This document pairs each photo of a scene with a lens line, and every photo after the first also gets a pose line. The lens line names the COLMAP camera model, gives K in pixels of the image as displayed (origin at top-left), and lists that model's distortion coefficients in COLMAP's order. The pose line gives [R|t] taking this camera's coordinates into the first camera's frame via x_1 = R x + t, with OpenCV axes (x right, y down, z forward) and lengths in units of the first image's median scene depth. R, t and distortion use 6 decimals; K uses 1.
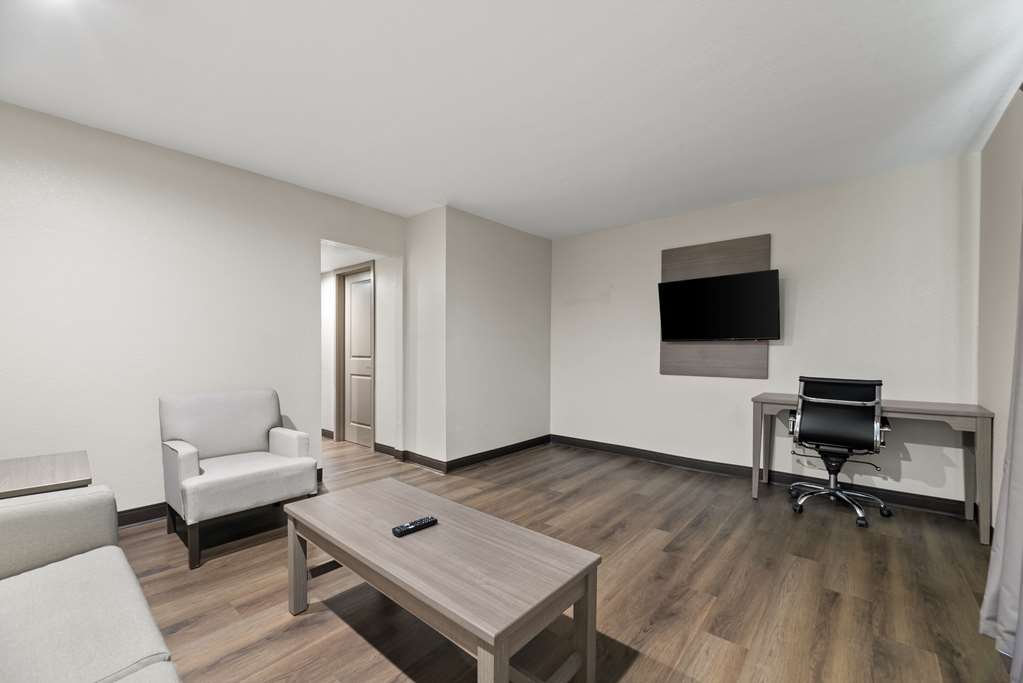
lens RADIAL K [[410.6, 0, 515.2], [0, 410.6, 347.6], [0, 0, 1]] dist [-0.000228, -0.000044]
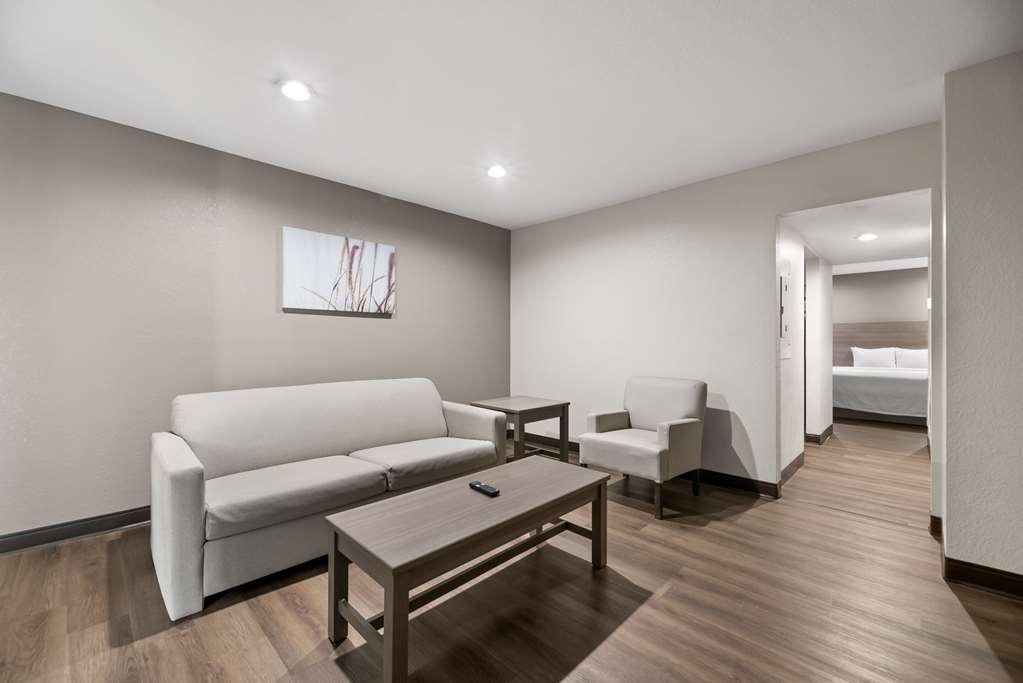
lens RADIAL K [[418.5, 0, 511.5], [0, 418.5, 341.5], [0, 0, 1]] dist [0.000644, -0.000054]
pose [[-0.071191, -0.009613, -0.997416, 0.484298], [0.001127, 0.999952, -0.009718, 0.003508], [0.997462, -0.001816, -0.071177, 0.570333]]
